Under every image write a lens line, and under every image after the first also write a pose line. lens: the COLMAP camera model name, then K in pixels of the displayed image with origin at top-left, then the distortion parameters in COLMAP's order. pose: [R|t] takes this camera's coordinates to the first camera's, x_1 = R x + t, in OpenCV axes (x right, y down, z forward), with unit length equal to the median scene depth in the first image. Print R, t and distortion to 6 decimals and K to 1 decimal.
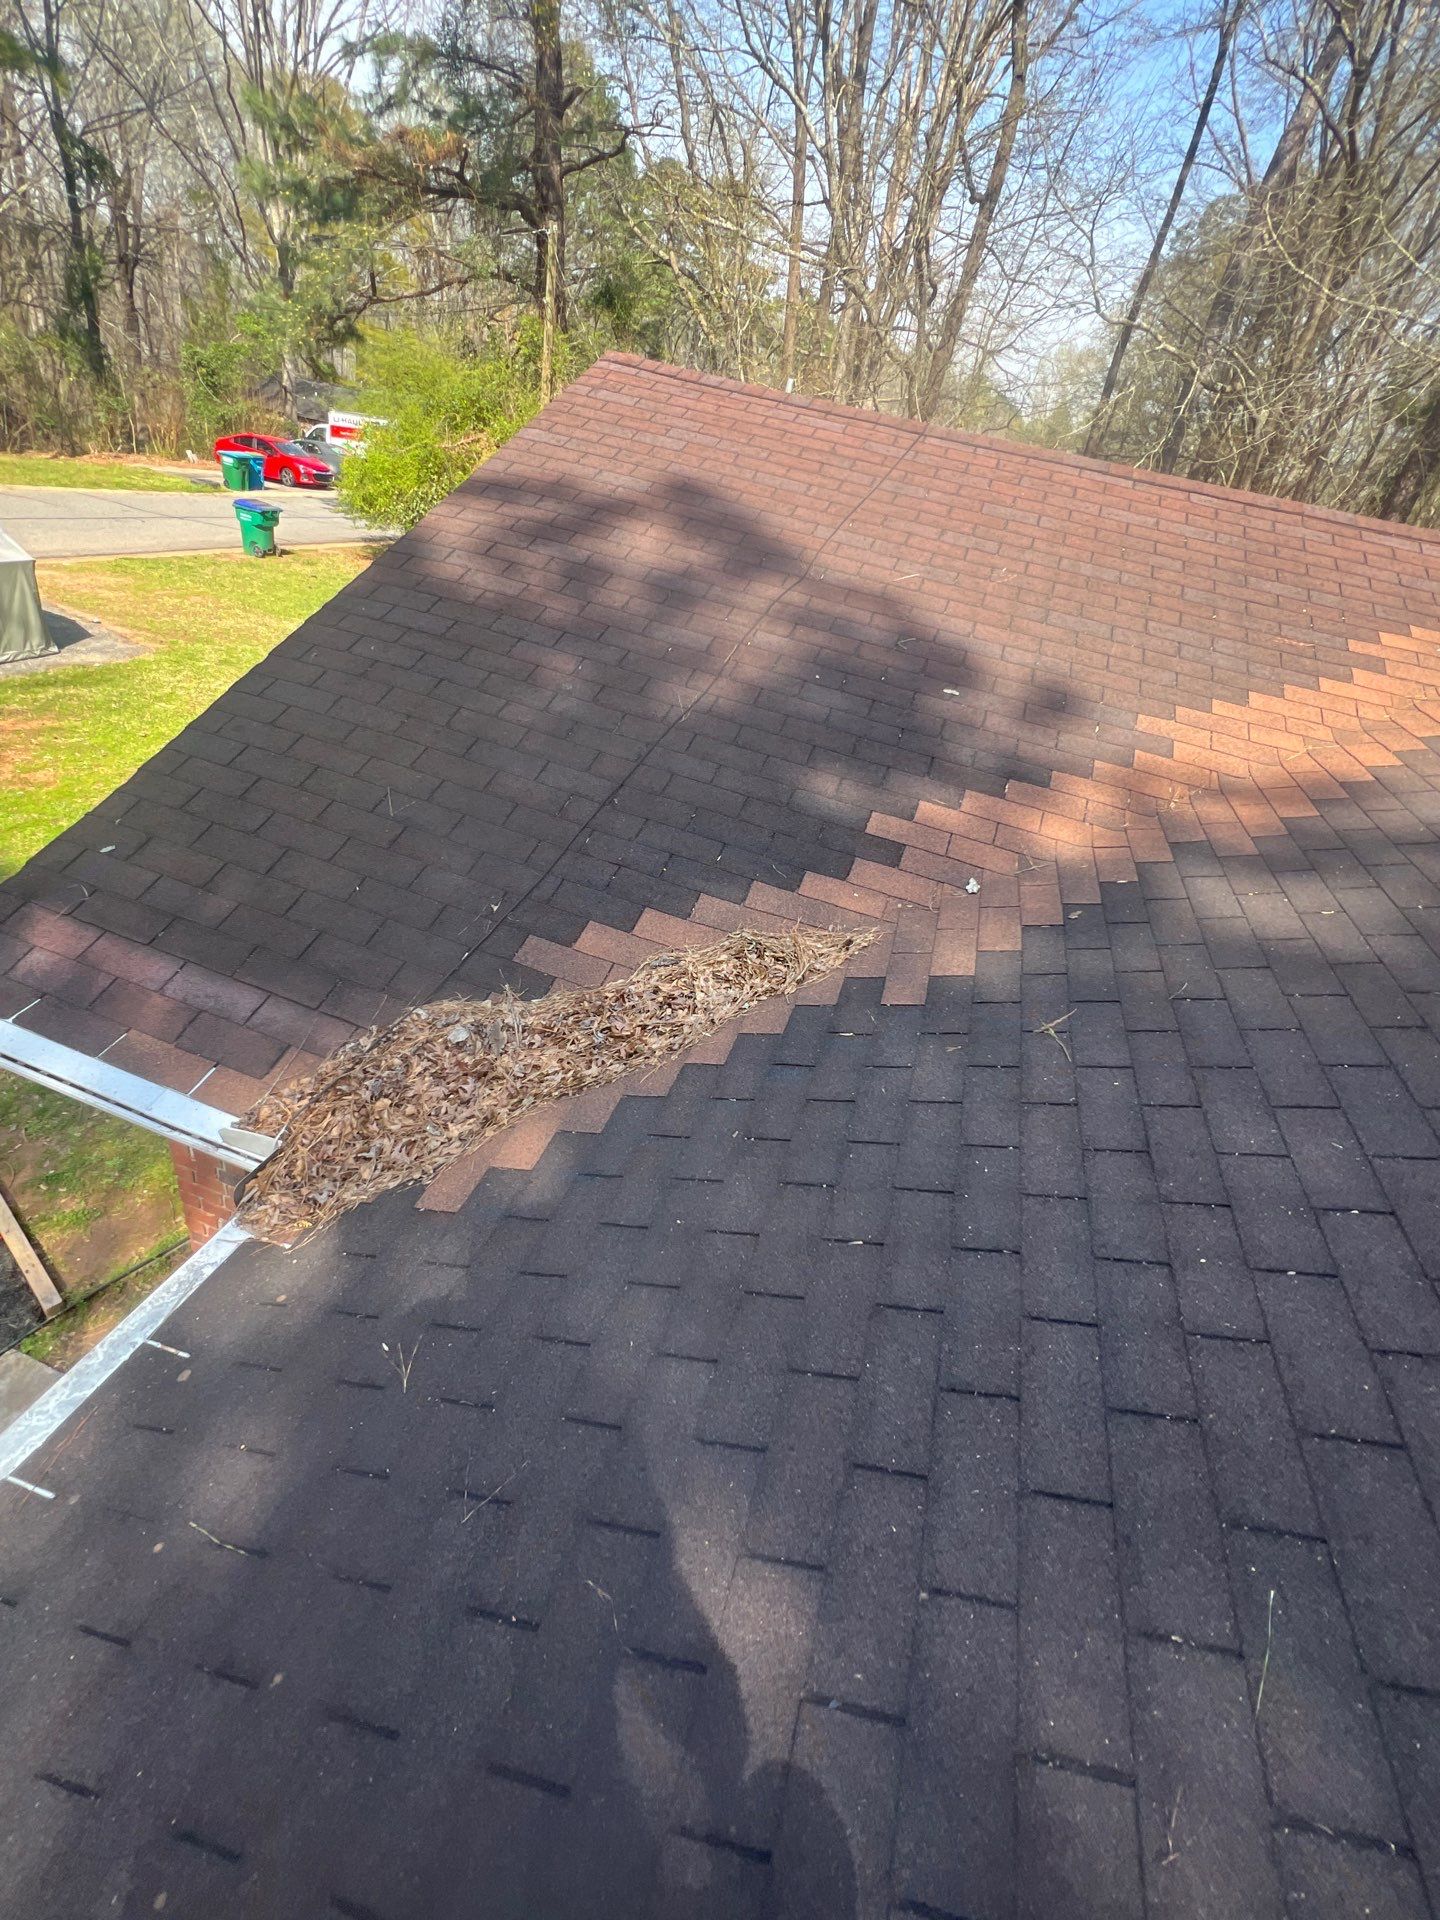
lens RADIAL K [[873.6, 0, 717.6], [0, 873.6, 960.8], [0, 0, 1]] dist [0.000331, 0.001074]
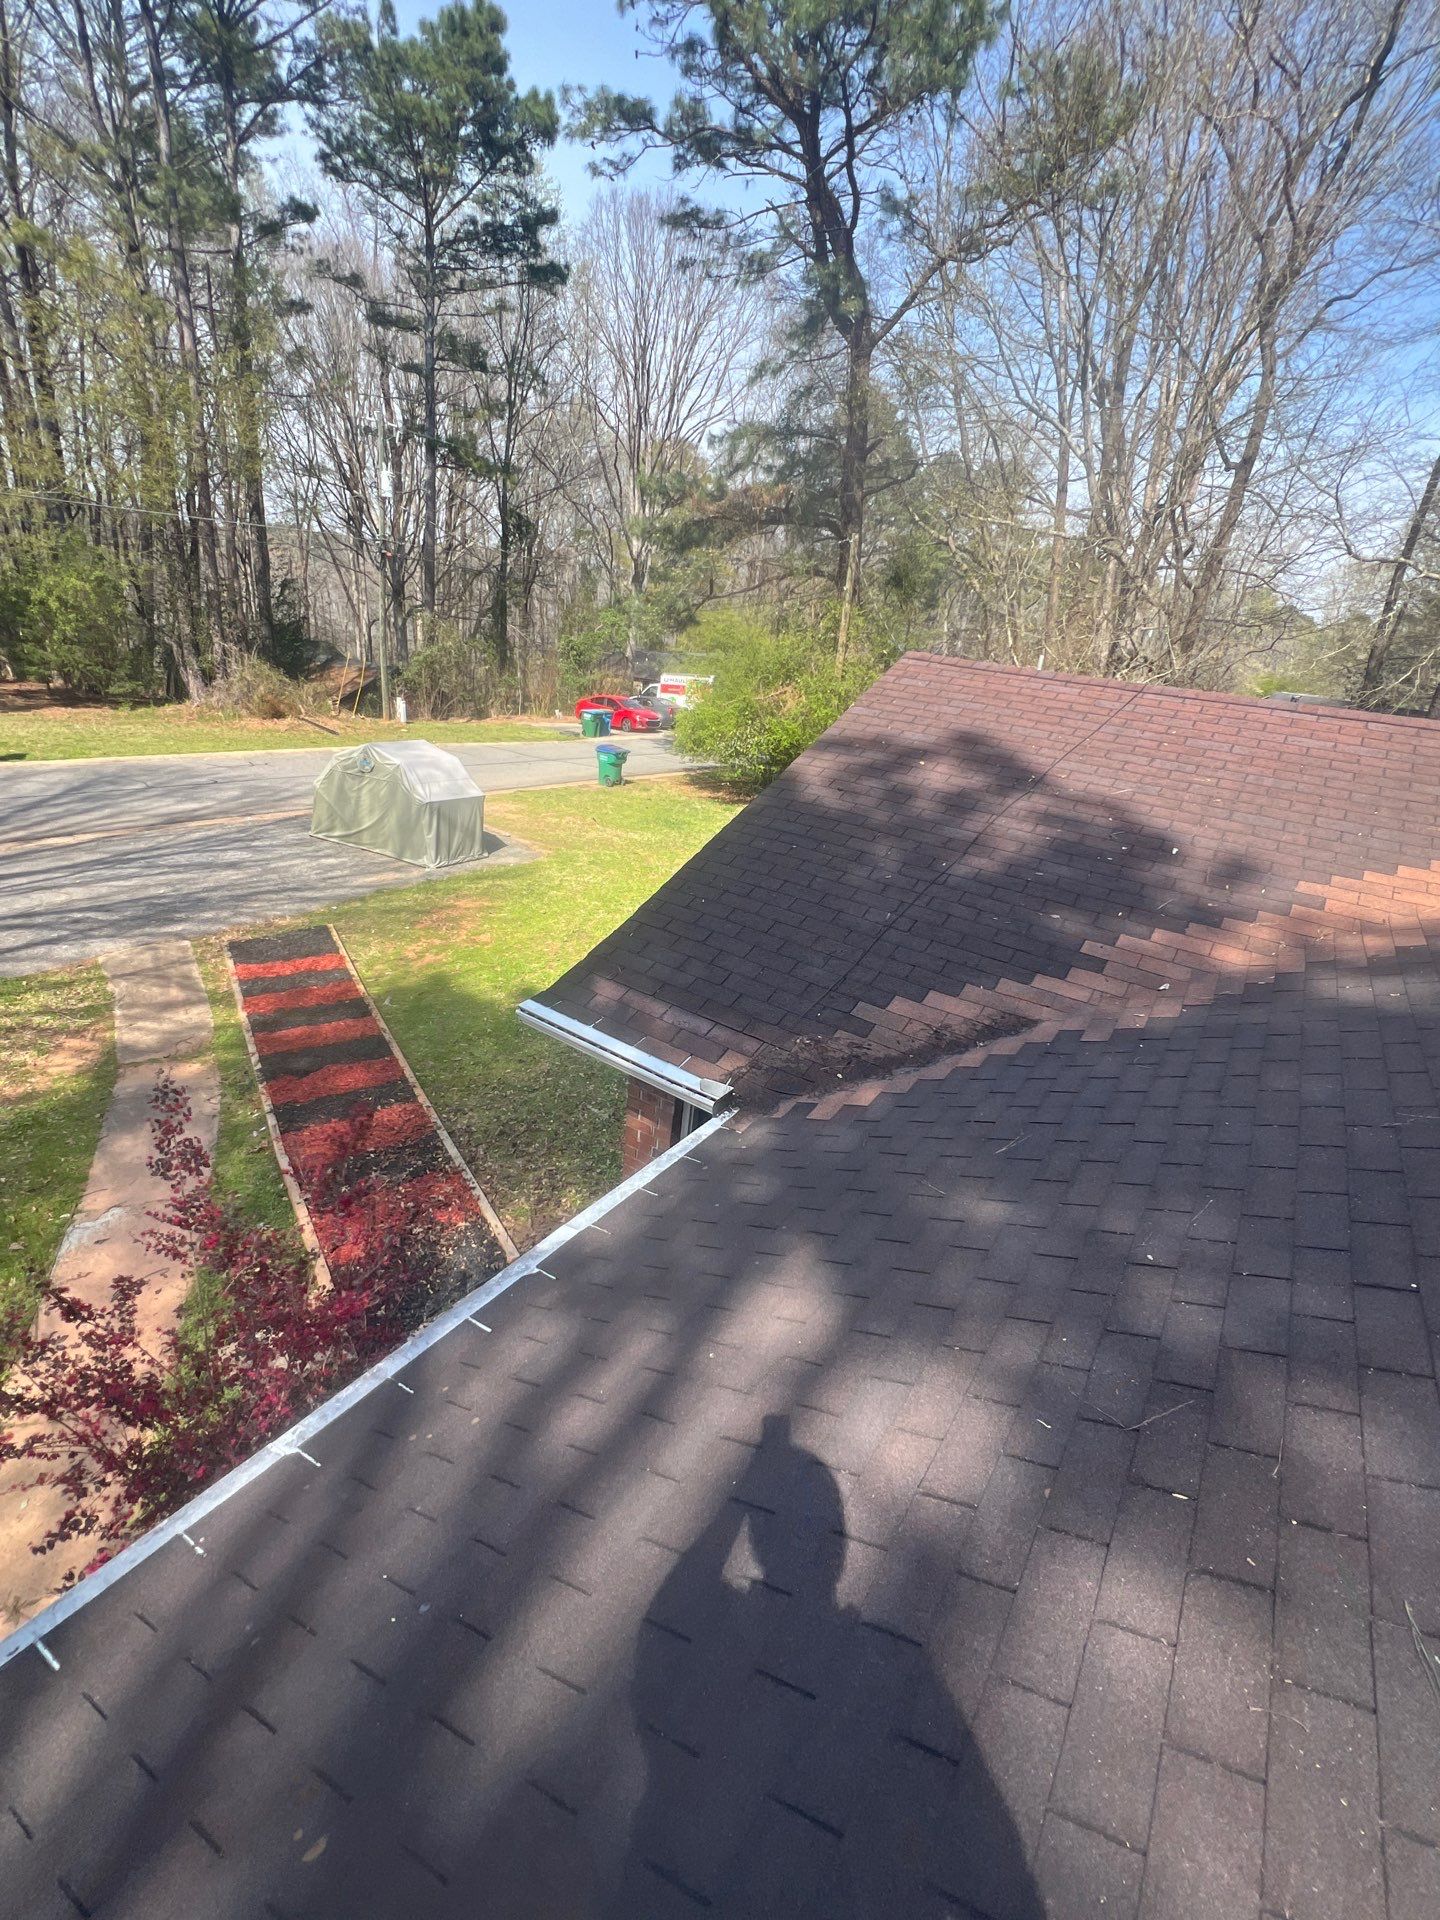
lens RADIAL K [[873.6, 0, 721.2], [0, 873.6, 961.7], [0, 0, 1]] dist [0.000331, 0.001074]
pose [[0.958470, 0.022887, -0.284272, 0.000649], [-0.084528, 0.974785, -0.206519, 0.040122], [0.272378, 0.221971, 0.936237, -0.099529]]
